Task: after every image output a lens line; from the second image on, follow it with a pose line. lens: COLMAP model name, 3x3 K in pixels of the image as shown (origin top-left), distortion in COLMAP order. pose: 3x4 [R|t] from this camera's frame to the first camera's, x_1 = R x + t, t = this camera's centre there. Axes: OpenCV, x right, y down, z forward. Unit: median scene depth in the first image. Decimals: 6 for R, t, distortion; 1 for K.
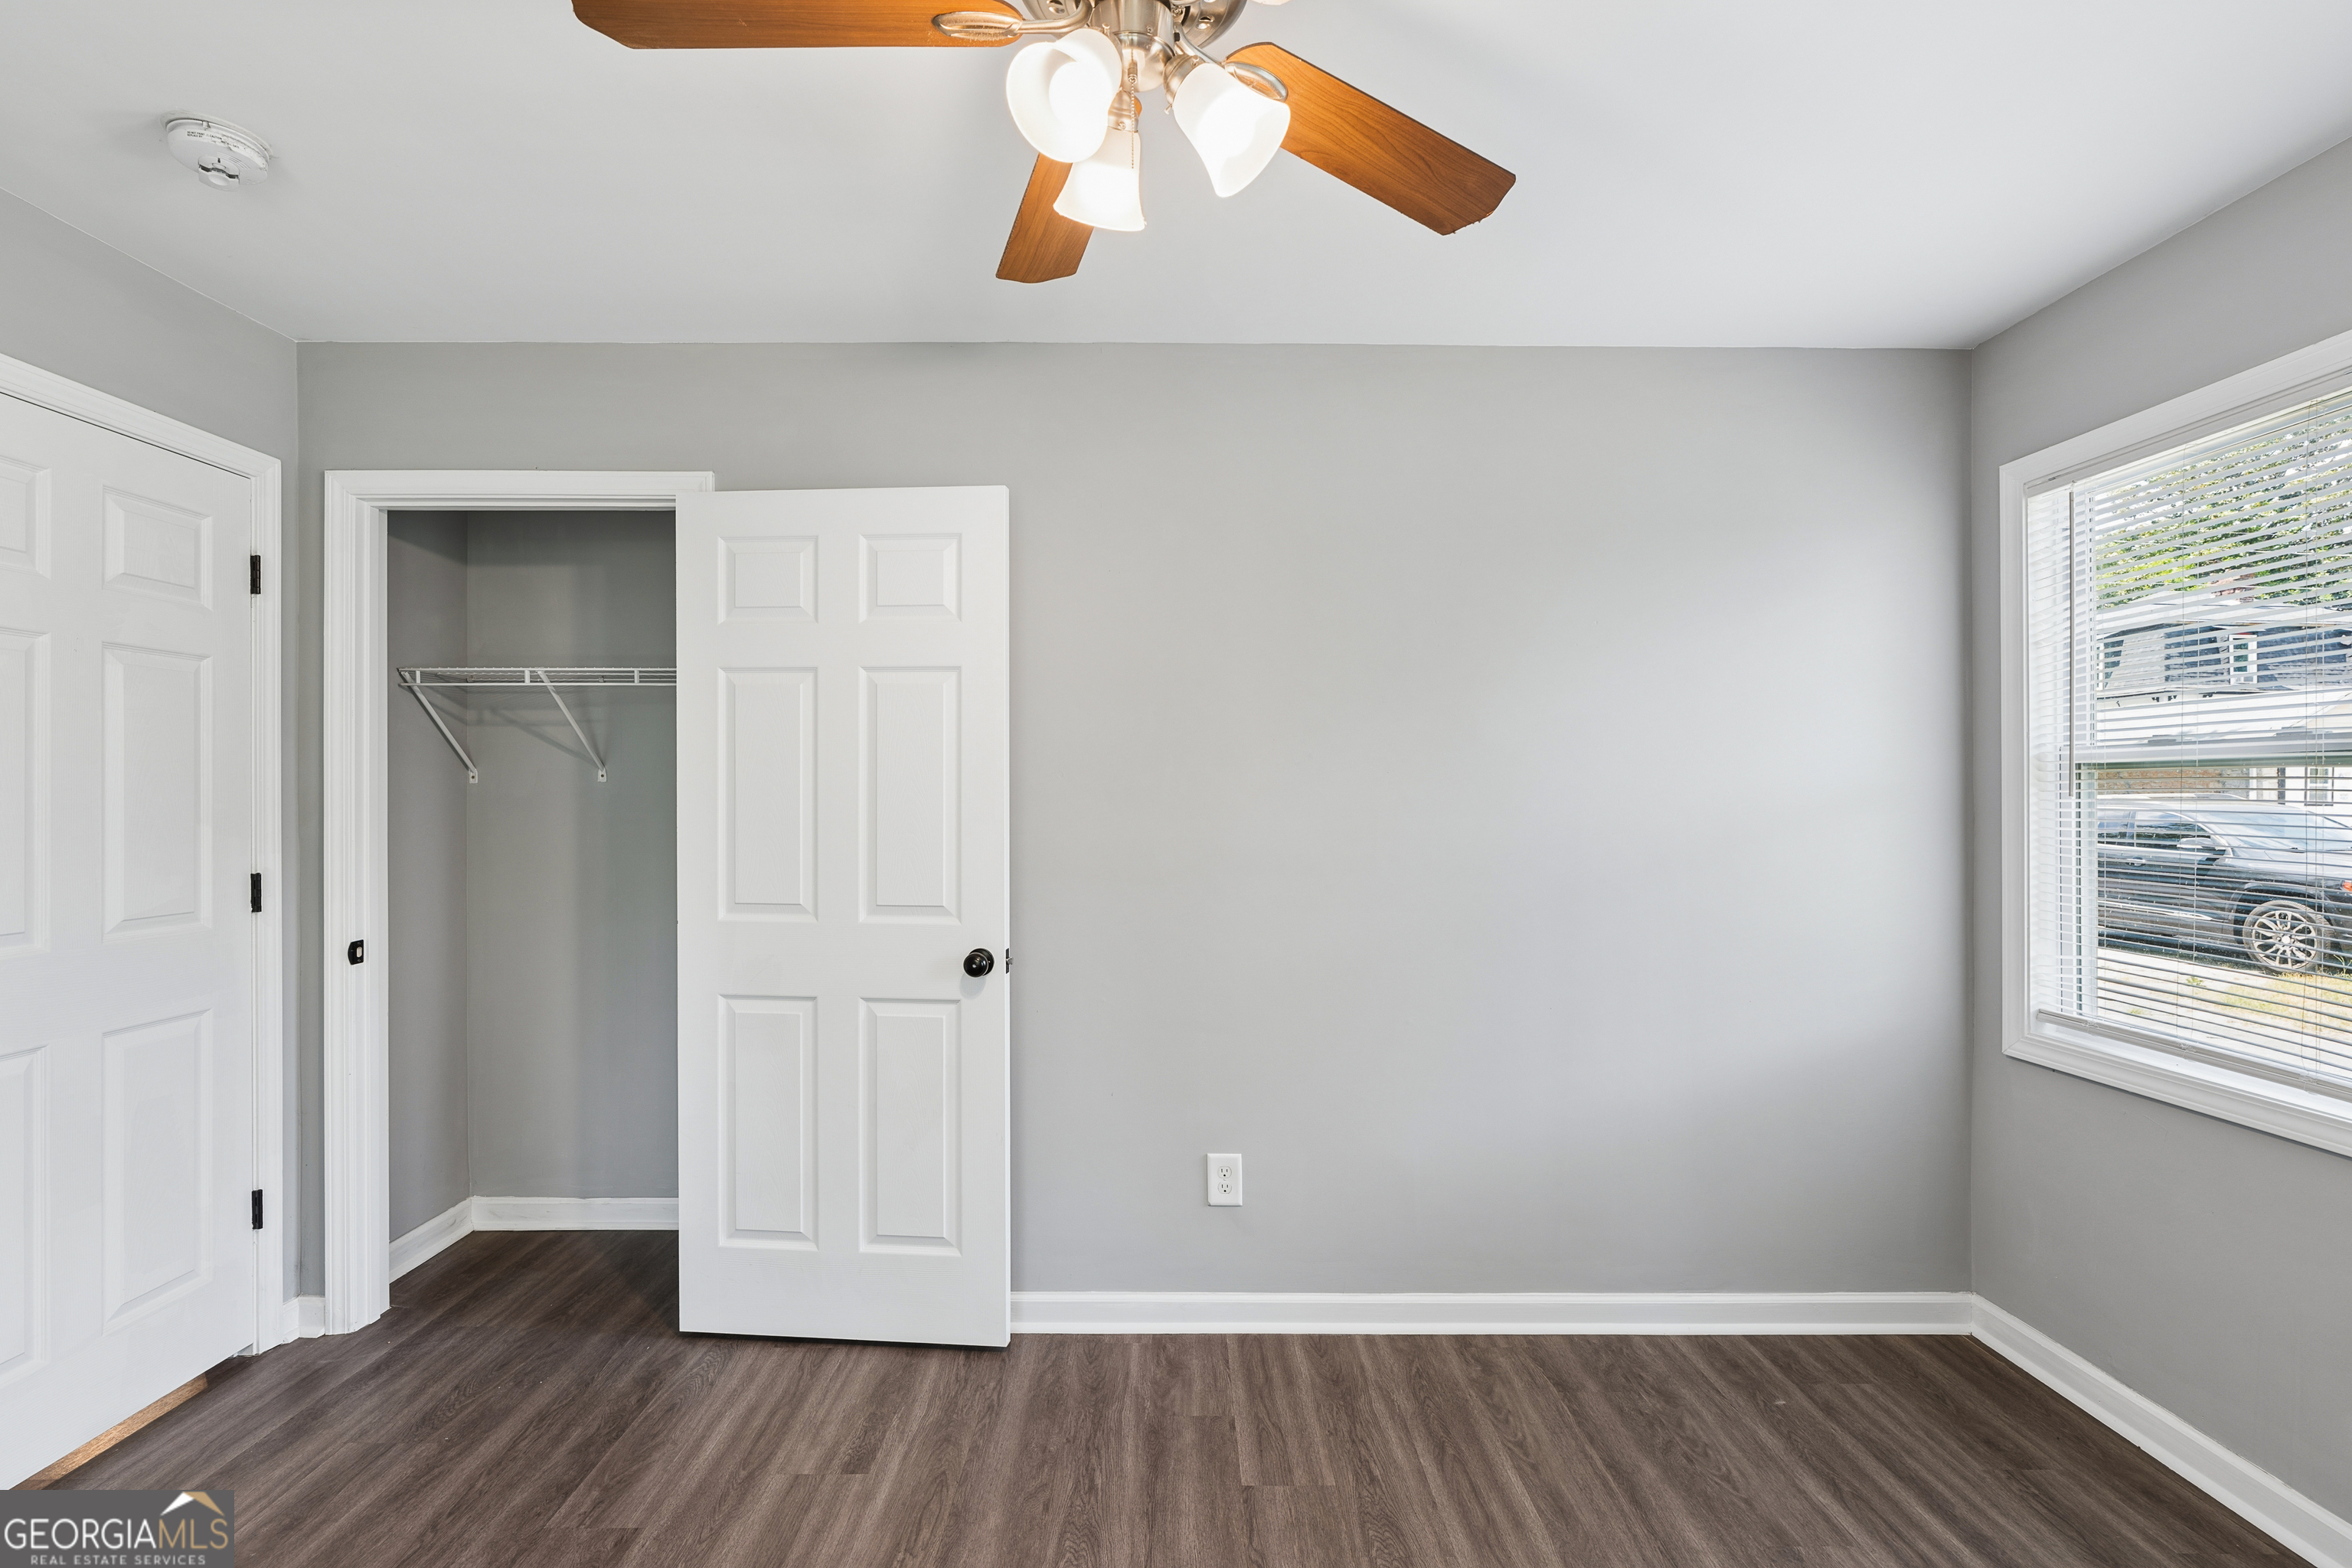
lens RADIAL K [[1063.2, 0, 1176.0], [0, 1063.2, 784.0], [0, 0, 1]] dist [-0.000953, 0.000863]
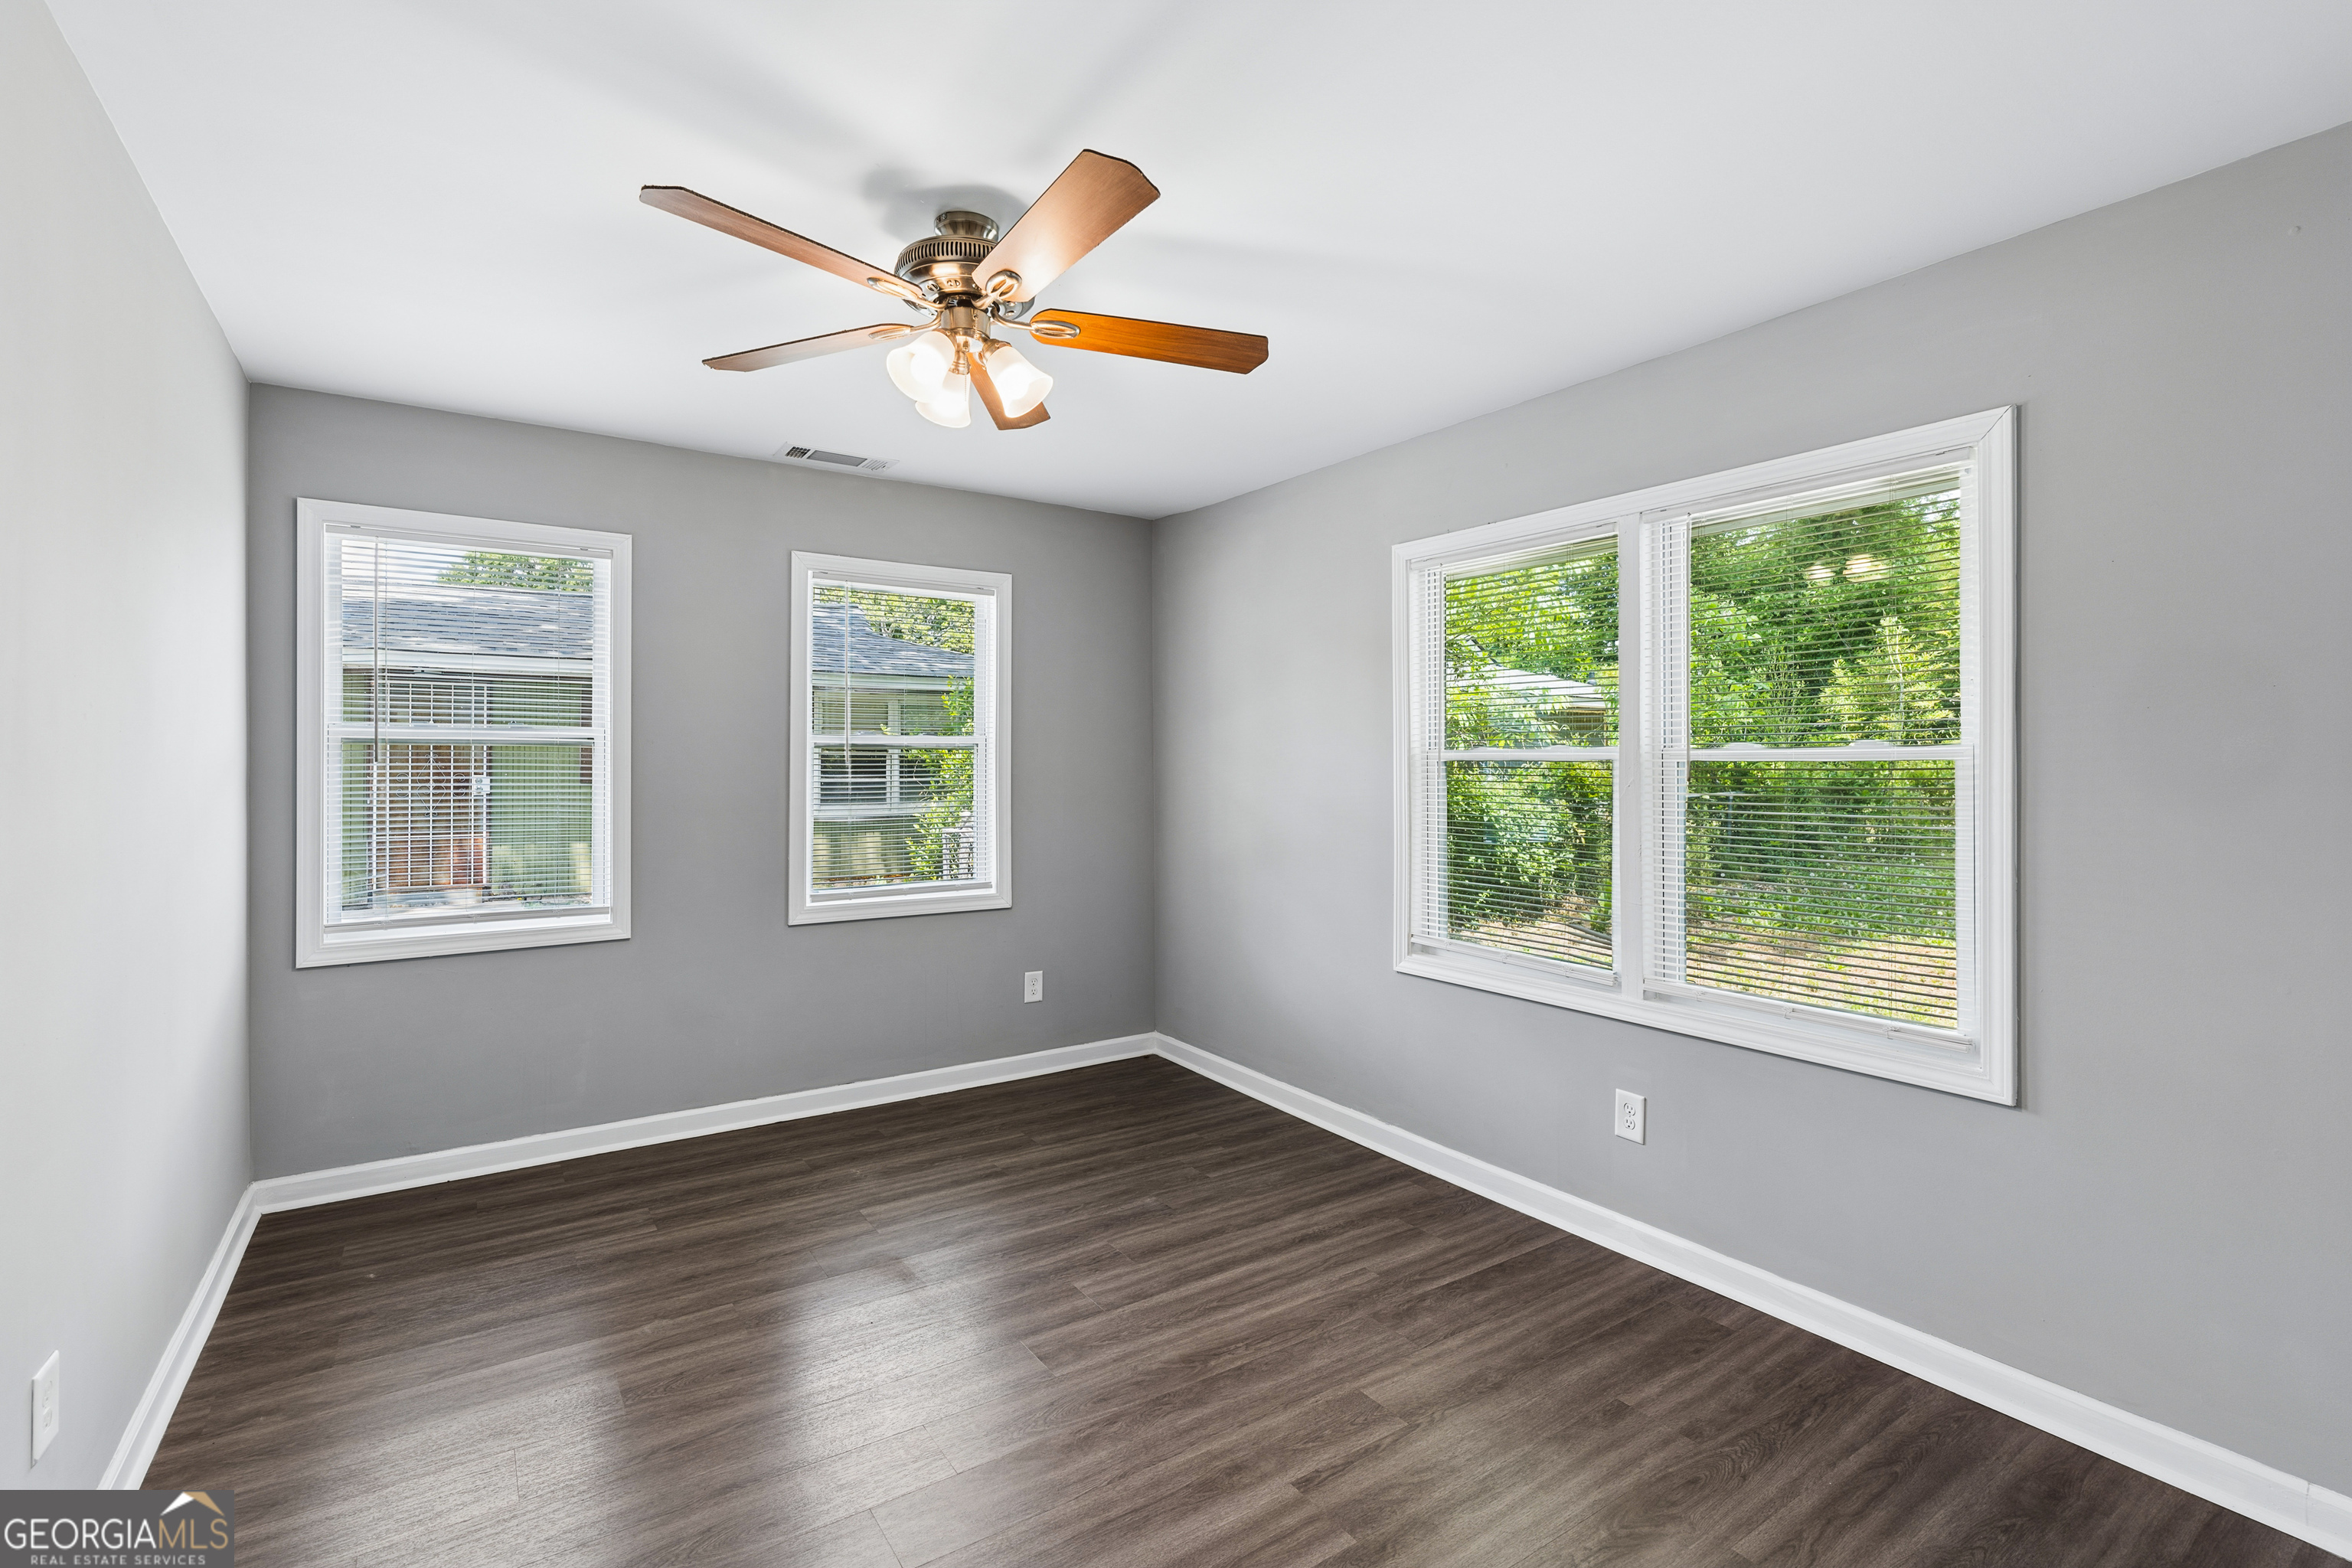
lens RADIAL K [[1063.2, 0, 1176.0], [0, 1063.2, 784.0], [0, 0, 1]] dist [-0.000953, 0.000863]
pose [[-0.554284, -0.015787, 0.832178, -0.889177], [-0.007371, 0.999874, 0.014059, 0.013717], [-0.832295, 0.001659, -0.554331, 0.901905]]
